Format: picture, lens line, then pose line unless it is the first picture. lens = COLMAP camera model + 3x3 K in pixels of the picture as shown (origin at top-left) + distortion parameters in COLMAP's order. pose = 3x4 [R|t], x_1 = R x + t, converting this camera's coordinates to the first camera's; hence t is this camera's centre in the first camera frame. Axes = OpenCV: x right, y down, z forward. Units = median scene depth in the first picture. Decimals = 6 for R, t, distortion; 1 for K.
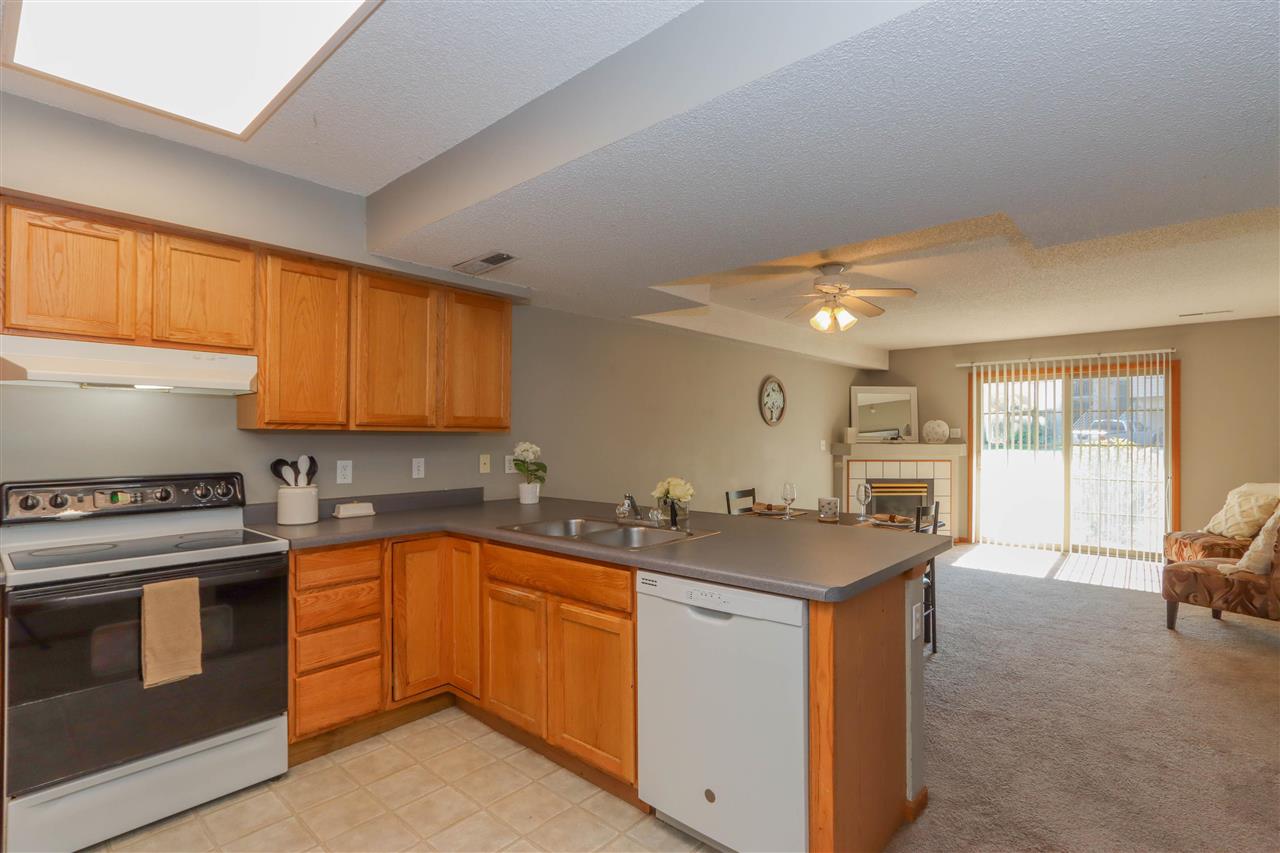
lens RADIAL K [[617.4, 0, 638.2], [0, 617.4, 430.4], [0, 0, 1]] dist [0.001249, -0.000477]
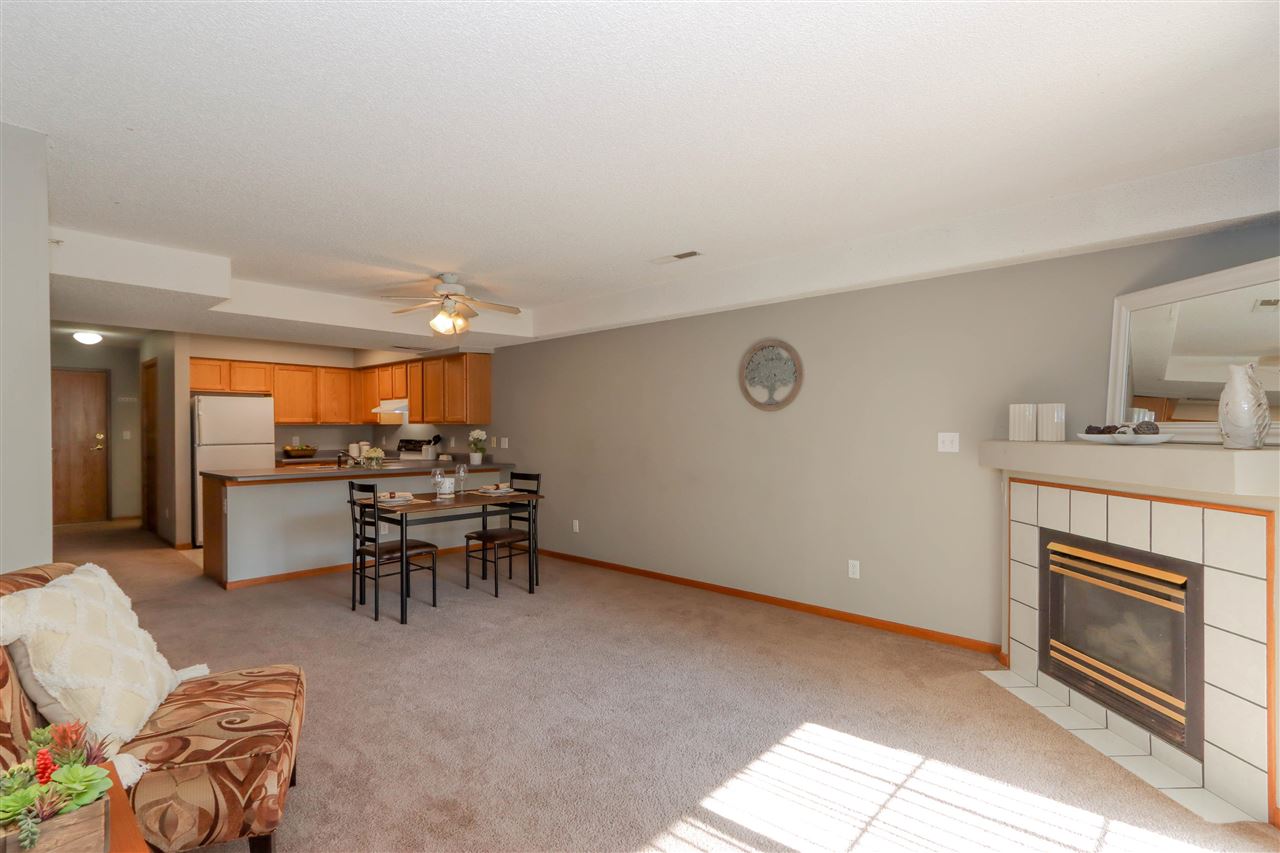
lens RADIAL K [[605.5, 0, 640.0], [0, 605.5, 426.5], [0, 0, 1]] dist [0.002805, -0.000120]
pose [[0.000294, -0.004137, -0.999991, 0.878312], [0.008421, 0.999956, -0.004134, 0.011765], [0.999965, -0.008419, 0.000329, 0.827699]]
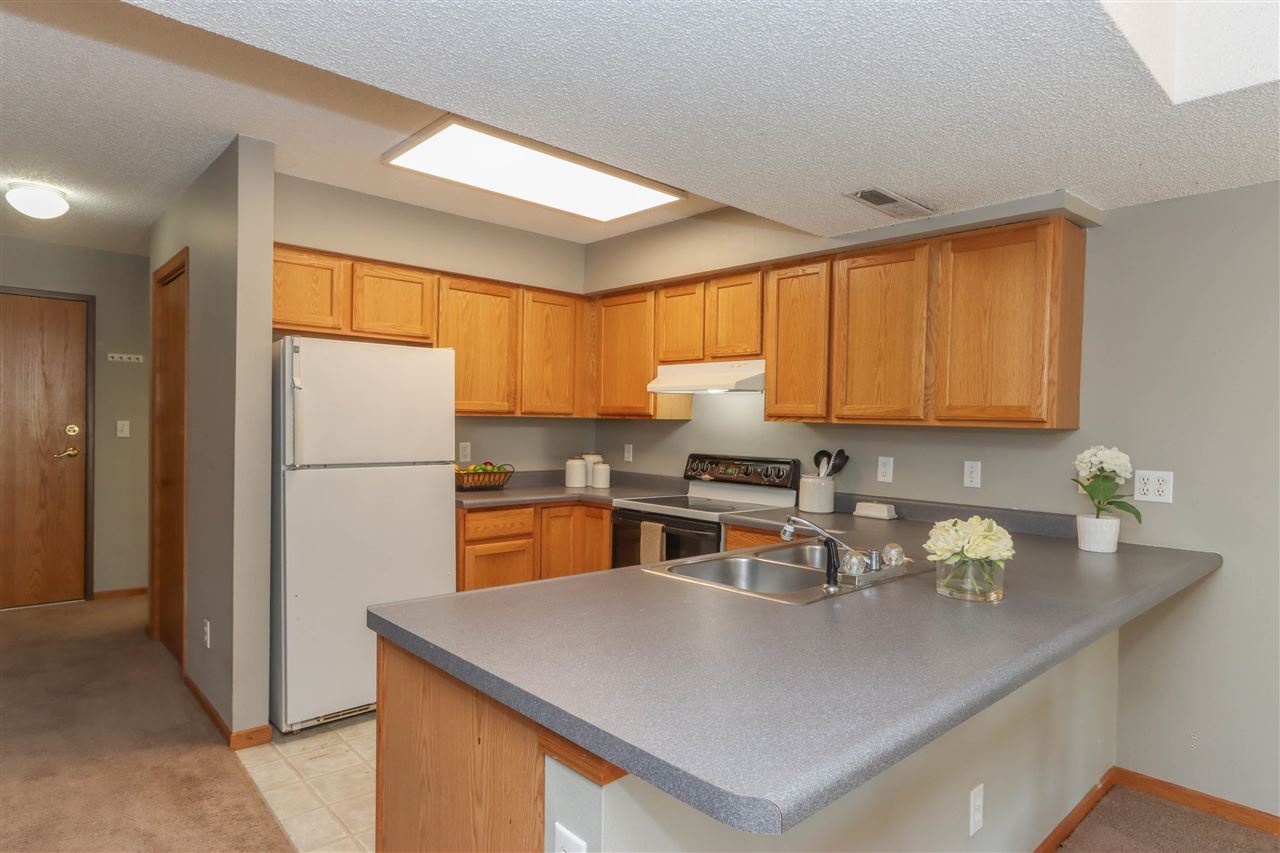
lens RADIAL K [[718.5, 0, 640.0], [0, 718.5, 426.5], [0, 0, 1]] dist [-0.000665, 0.000144]
pose [[-0.091249, 0.003007, -0.995824, 0.308863], [-0.014767, 0.999881, 0.004372, 0.002038], [0.995719, 0.015104, -0.091194, 0.361335]]
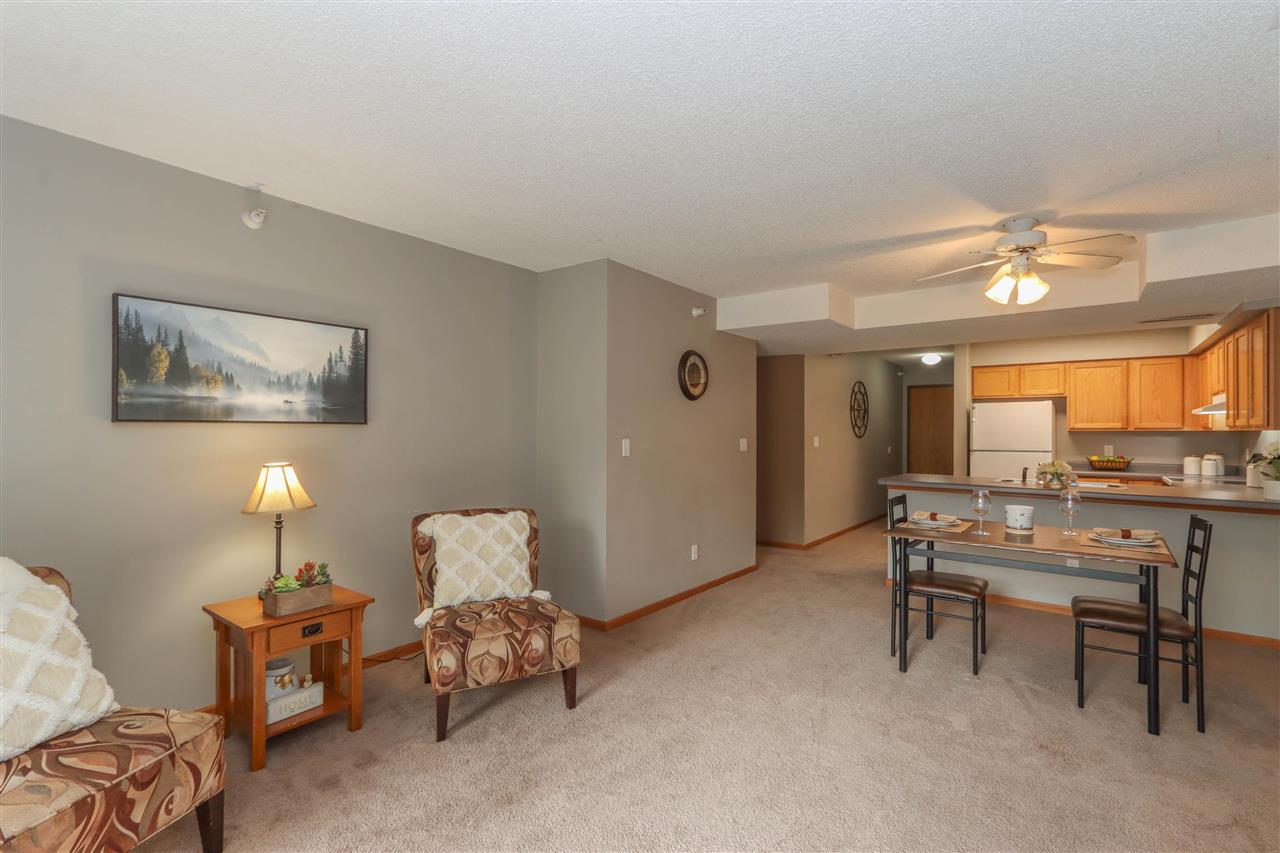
lens RADIAL K [[588.9, 0, 631.9], [0, 588.9, 428.1], [0, 0, 1]] dist [0.001343, 0.000041]
pose [[-0.997183, -0.006660, -0.074709, 0.543302], [-0.005556, 0.999873, -0.014968, 0.011634], [0.074799, -0.014511, -0.997093, 1.064834]]
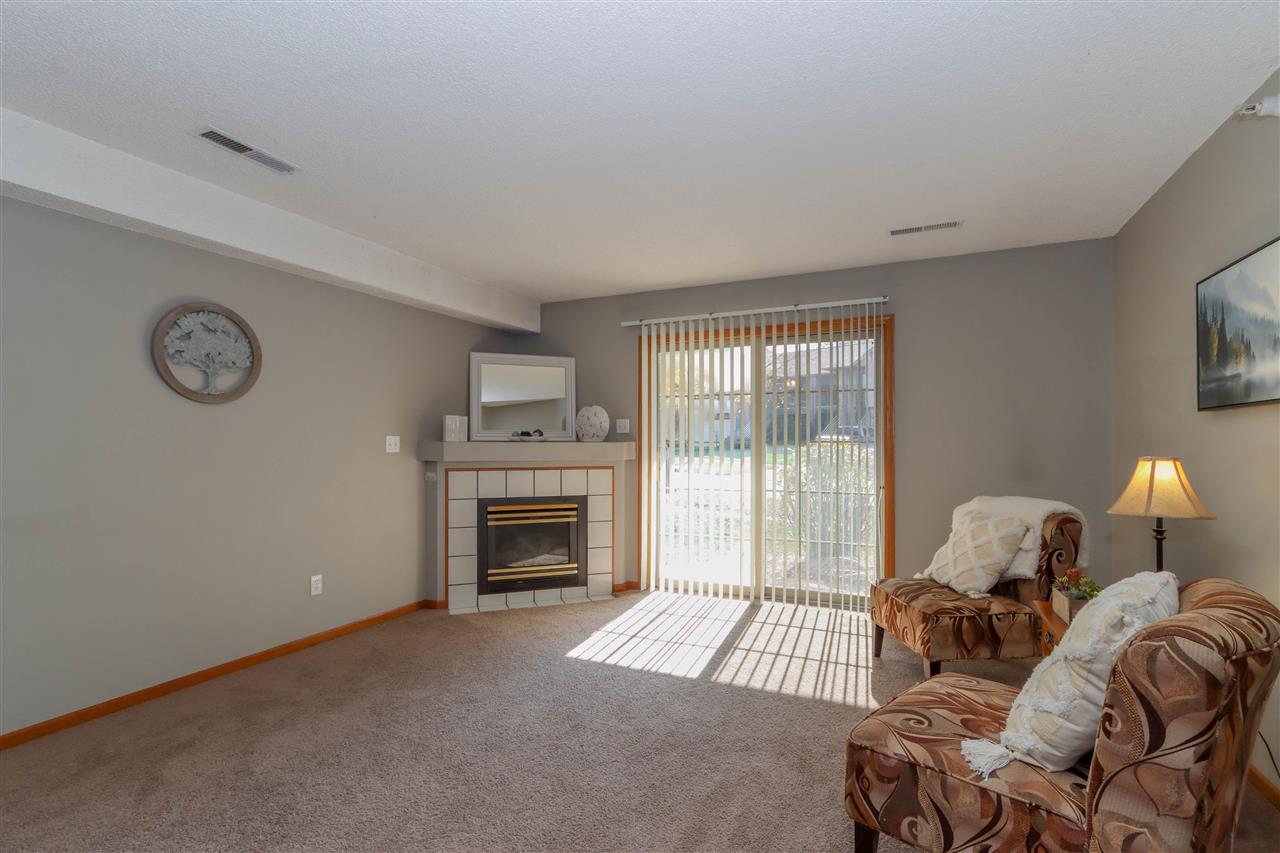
lens RADIAL K [[589.9, 0, 641.6], [0, 589.9, 437.5], [0, 0, 1]] dist [0.004522, 0.000213]
pose [[0.954145, -0.000737, 0.299345, 0.393784], [0.001388, 0.999997, -0.001961, 0.020787], [-0.299343, 0.002287, 0.954143, 0.436640]]
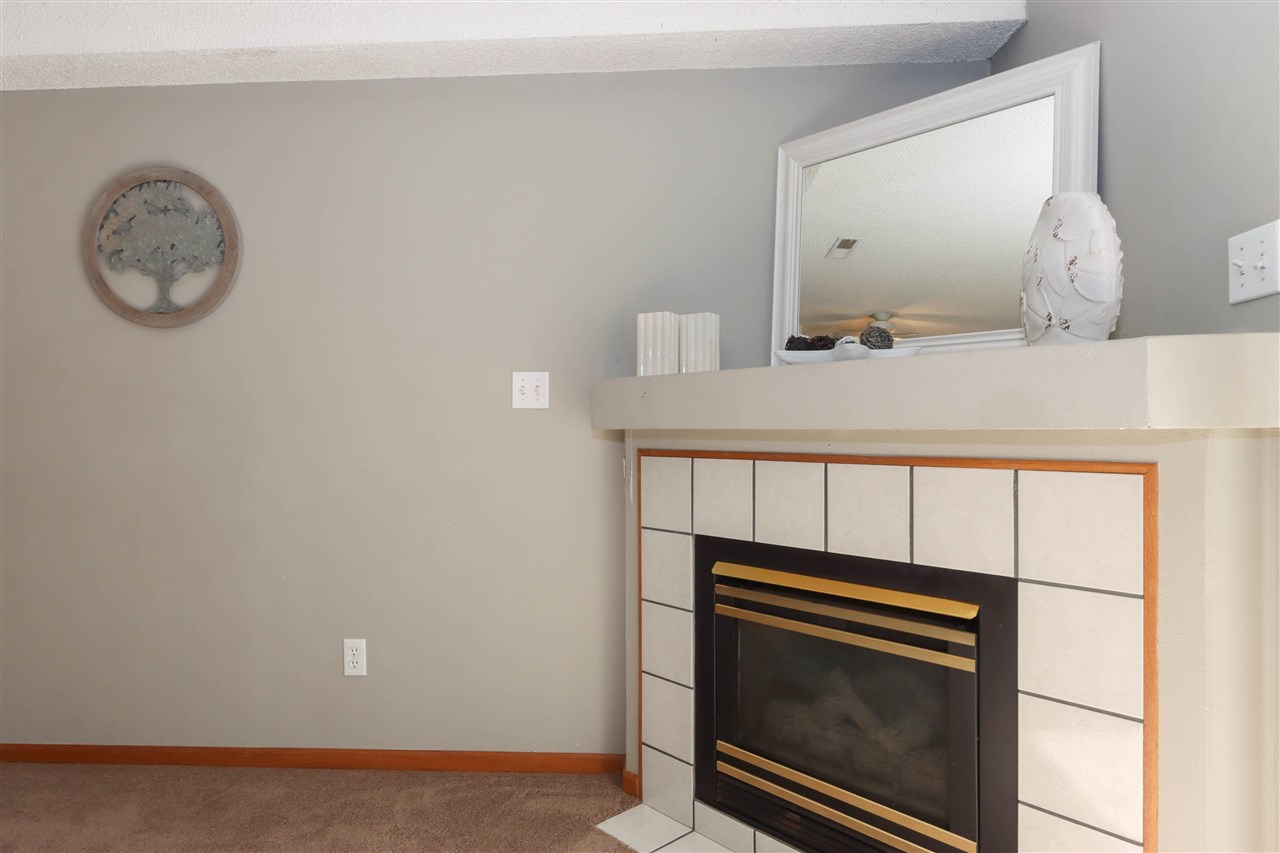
lens RADIAL K [[774.3, 0, 635.0], [0, 774.3, 438.3], [0, 0, 1]] dist [-0.004437, 0.000287]
pose [[0.626627, 0.004677, -0.779305, 0.648295], [0.014779, 0.999731, 0.017884, 0.043235], [0.779179, -0.022724, 0.626389, 0.914033]]
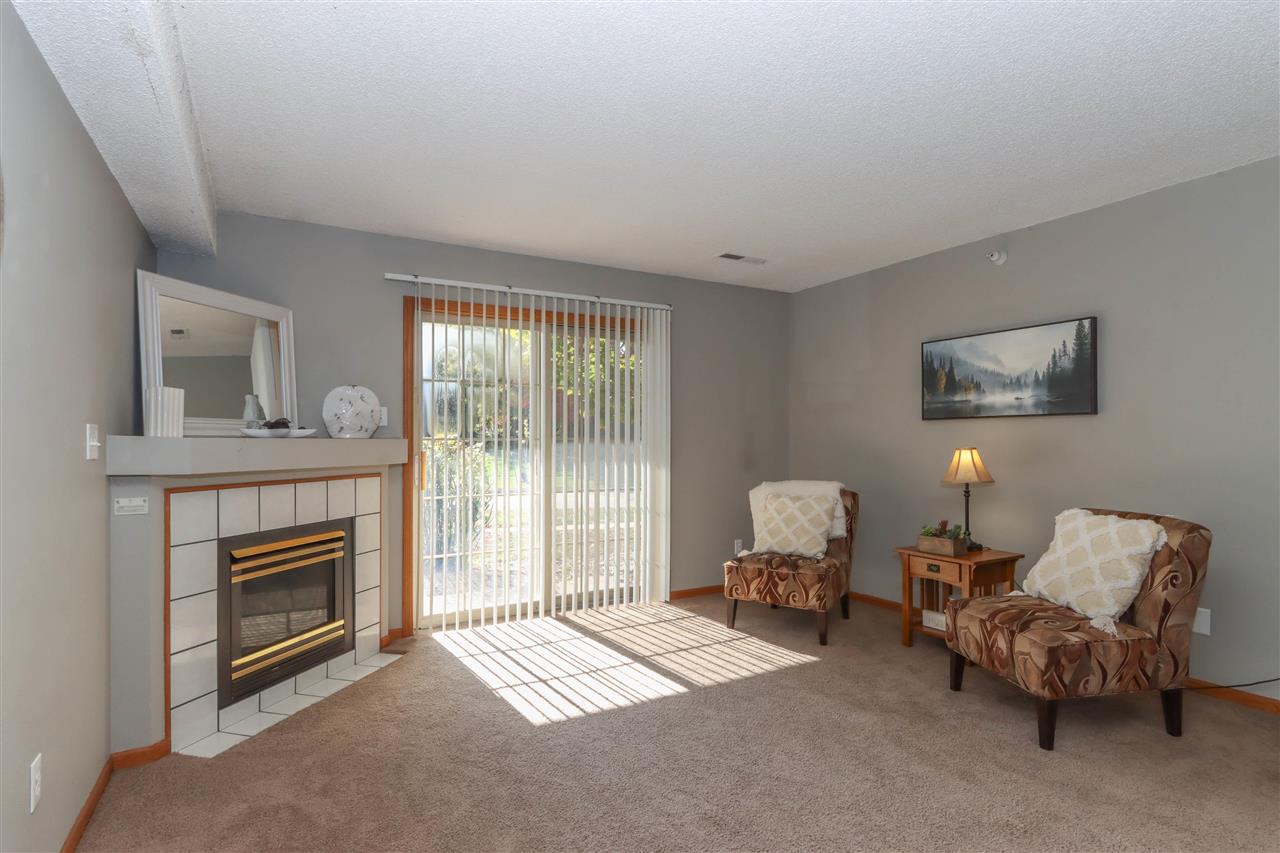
lens RADIAL K [[656.6, 0, 636.6], [0, 656.6, 433.0], [0, 0, 1]] dist [0.001663, 0.000275]
pose [[0.318605, 0.004690, 0.947876, 0.105214], [-0.004826, 0.999983, -0.003326, 0.021185], [-0.947875, -0.003514, 0.318622, 0.745194]]
